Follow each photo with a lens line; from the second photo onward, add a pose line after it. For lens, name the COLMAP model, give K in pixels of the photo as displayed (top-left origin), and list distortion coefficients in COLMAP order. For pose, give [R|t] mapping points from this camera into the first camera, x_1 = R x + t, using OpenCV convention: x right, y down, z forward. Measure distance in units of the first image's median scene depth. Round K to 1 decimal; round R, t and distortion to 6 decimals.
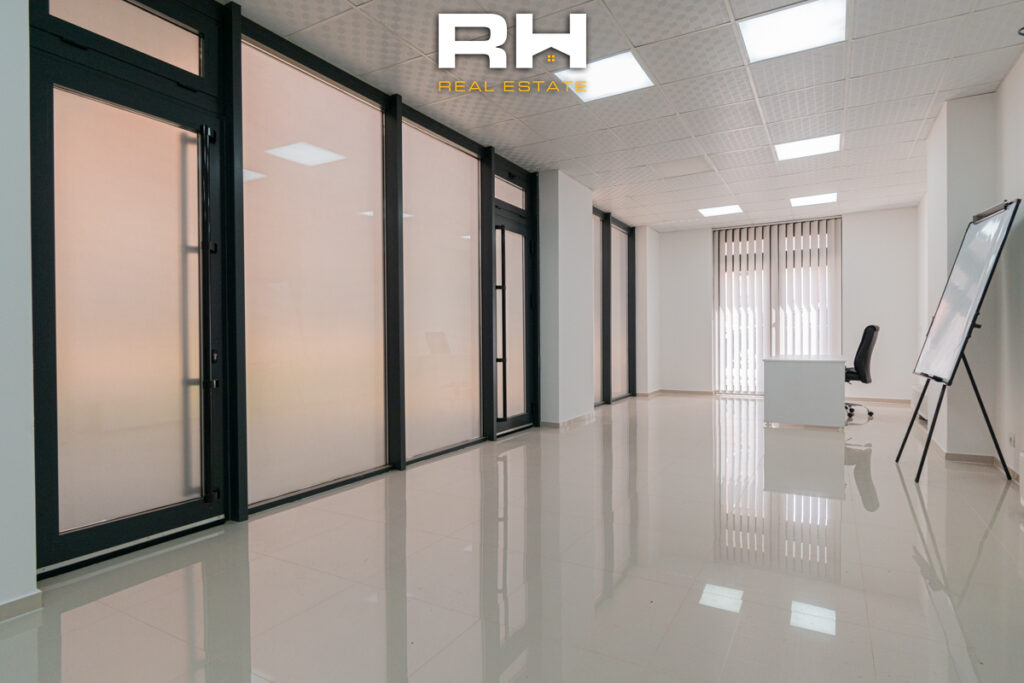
lens RADIAL K [[548.2, 0, 514.1], [0, 548.2, 348.7], [0, 0, 1]] dist [-0.004816, -0.001531]
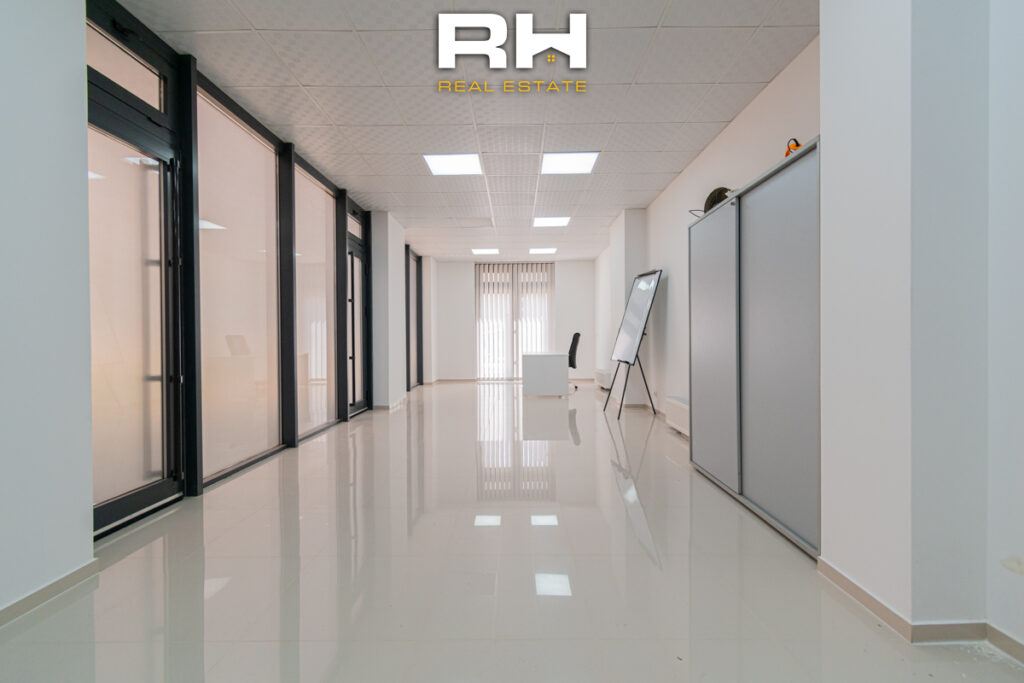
lens RADIAL K [[457.0, 0, 514.5], [0, 457.0, 344.6], [0, 0, 1]] dist [-0.001546, -0.000030]
pose [[0.869810, -0.004019, 0.493371, -0.188383], [0.009362, 0.999921, -0.008360, 0.002679], [-0.493299, 0.011890, 0.869779, -0.092214]]
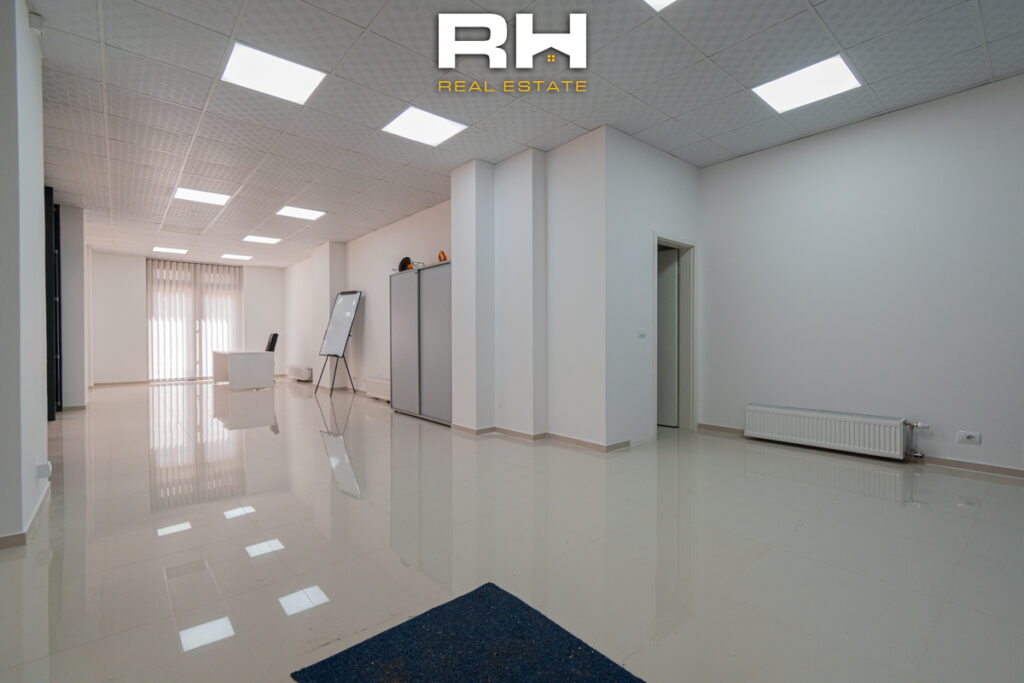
lens RADIAL K [[457.0, 0, 514.5], [0, 457.0, 344.6], [0, 0, 1]] dist [-0.001546, -0.000030]
pose [[0.330057, -0.005504, 0.943945, -0.574646], [0.017275, 0.999851, -0.000211, 0.010523], [-0.943803, 0.016377, 0.330103, -0.293163]]
